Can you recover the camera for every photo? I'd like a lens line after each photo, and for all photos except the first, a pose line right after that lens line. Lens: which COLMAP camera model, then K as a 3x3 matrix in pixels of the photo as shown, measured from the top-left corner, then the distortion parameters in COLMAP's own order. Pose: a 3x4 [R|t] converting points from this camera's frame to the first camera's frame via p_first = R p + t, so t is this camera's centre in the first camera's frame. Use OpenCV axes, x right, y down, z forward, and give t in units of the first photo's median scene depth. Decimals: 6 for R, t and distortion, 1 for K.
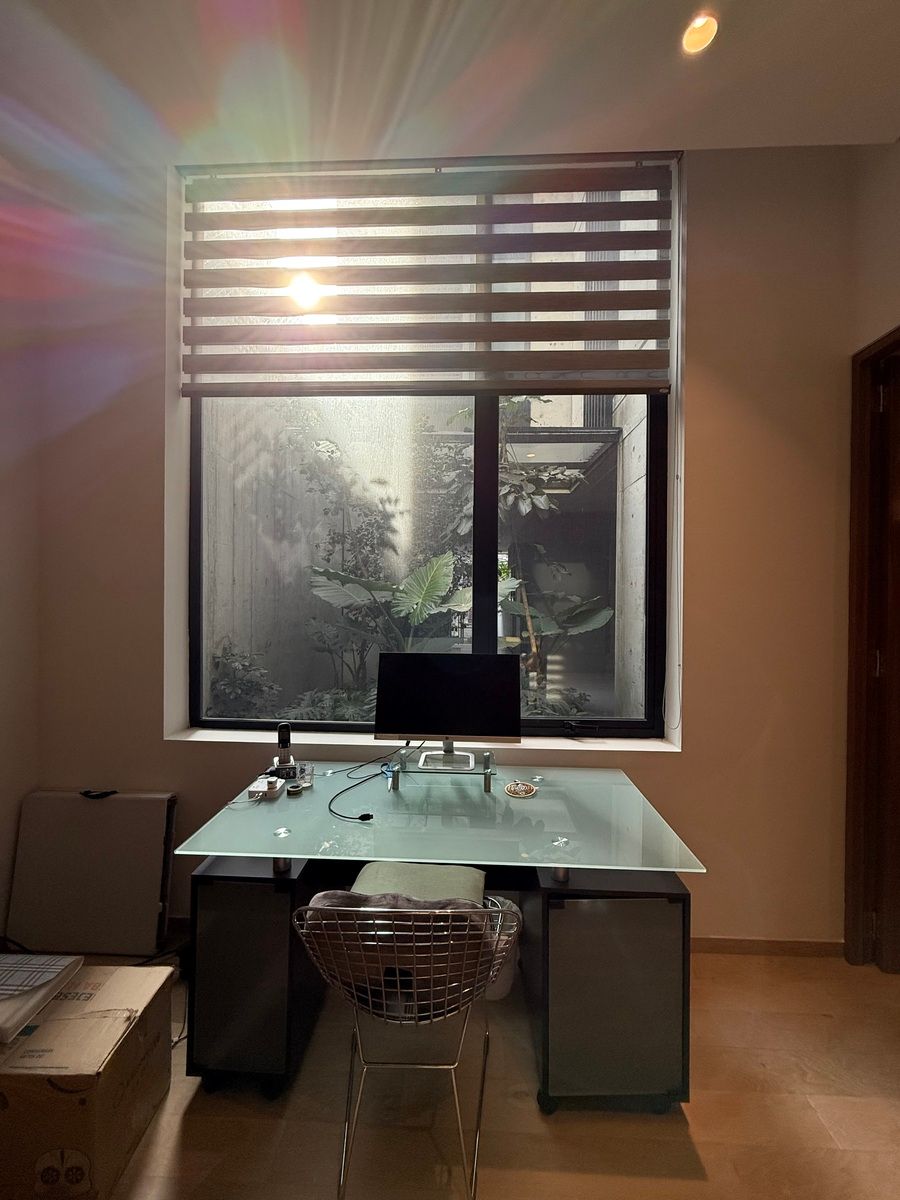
lens RADIAL K [[479.2, 0, 451.5], [0, 479.2, 597.1], [0, 0, 1]] dist [-0.001538, 0.000623]
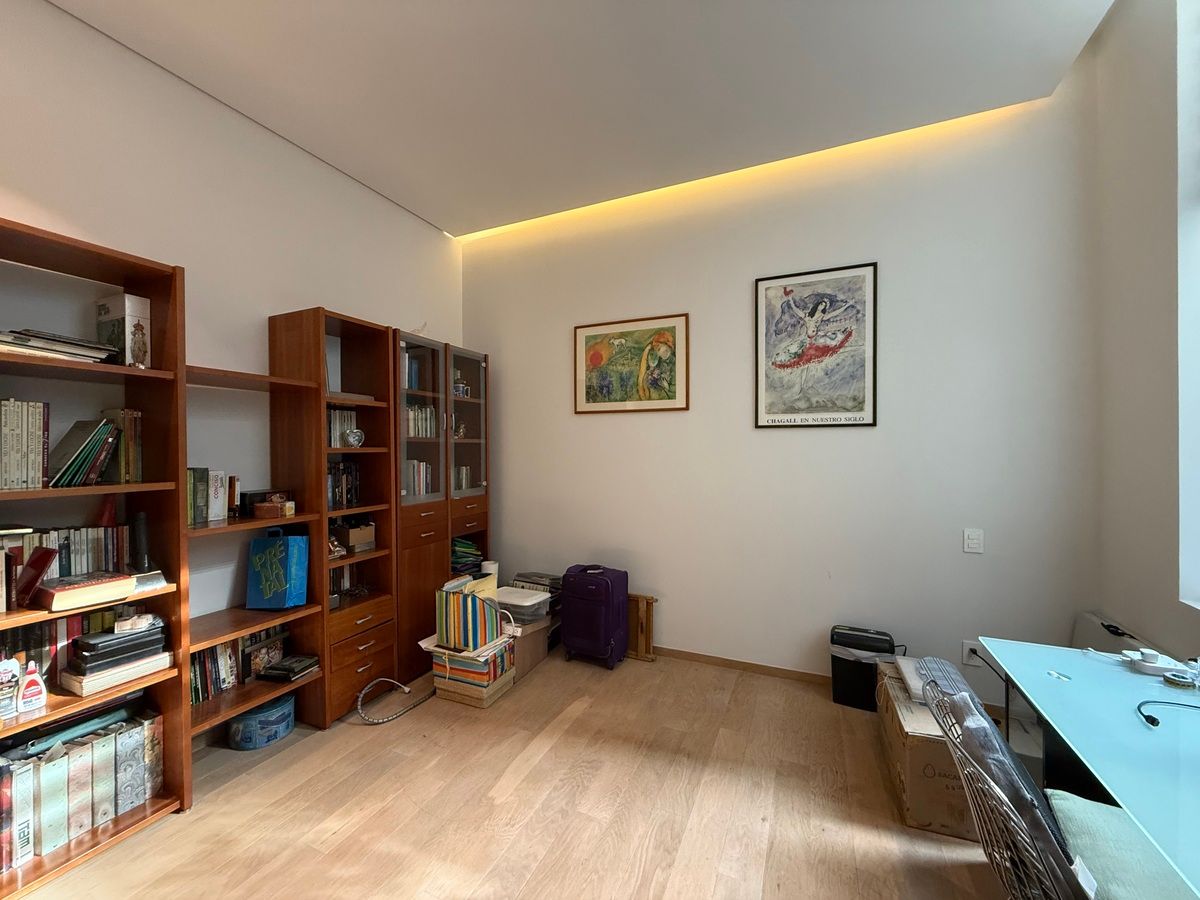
lens RADIAL K [[479.2, 0, 603.1], [0, 479.2, 451.0], [0, 0, 1]] dist [-0.001538, 0.000623]
pose [[-0.383811, -0.002607, -0.923408, 0.579358], [-0.003160, 0.999994, -0.001510, 0.026566], [0.923406, 0.002339, -0.383817, 0.344100]]
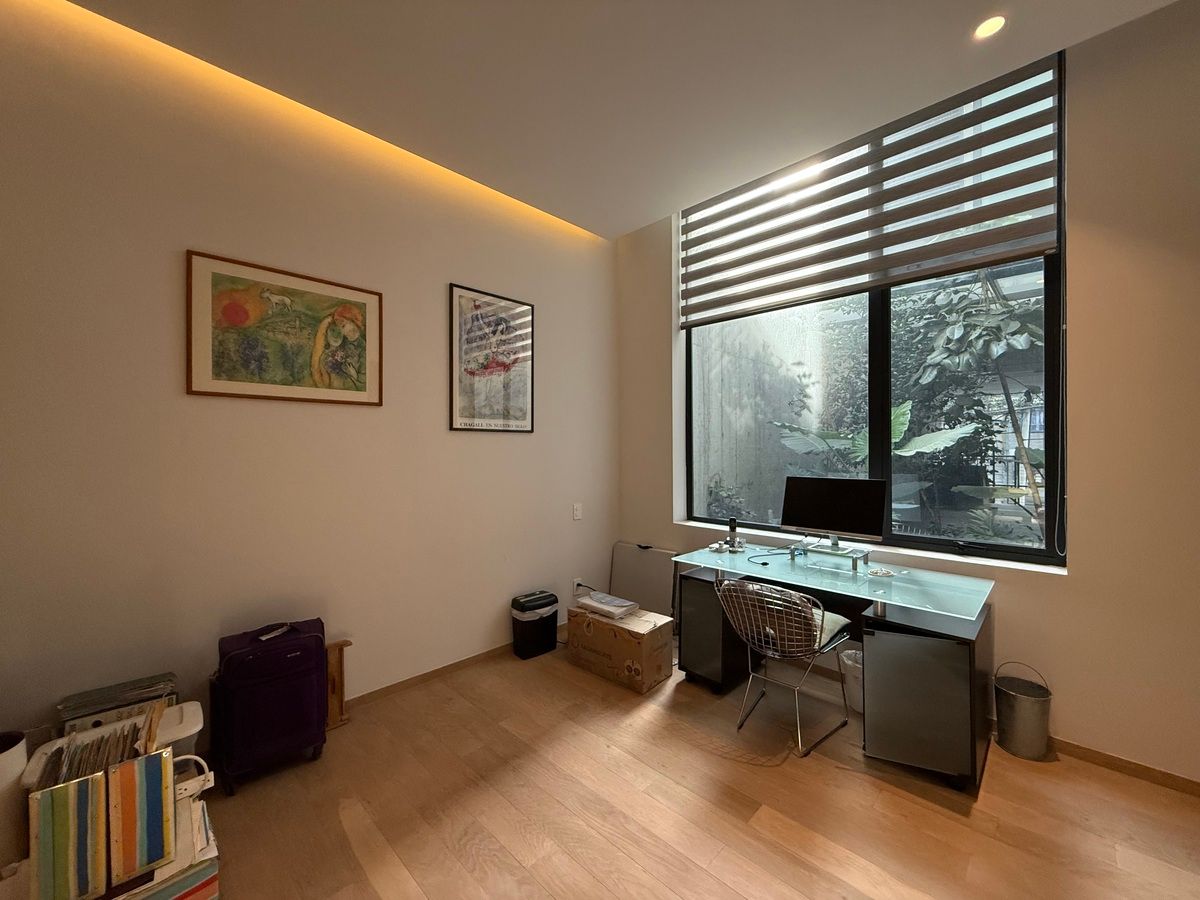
lens RADIAL K [[479.2, 0, 591.7], [0, 479.2, 449.2], [0, 0, 1]] dist [-0.001538, 0.000623]
pose [[0.732501, -0.009790, -0.680695, 0.388521], [0.008565, 0.999950, -0.005164, 0.023084], [0.680712, -0.002048, 0.732548, -0.510770]]
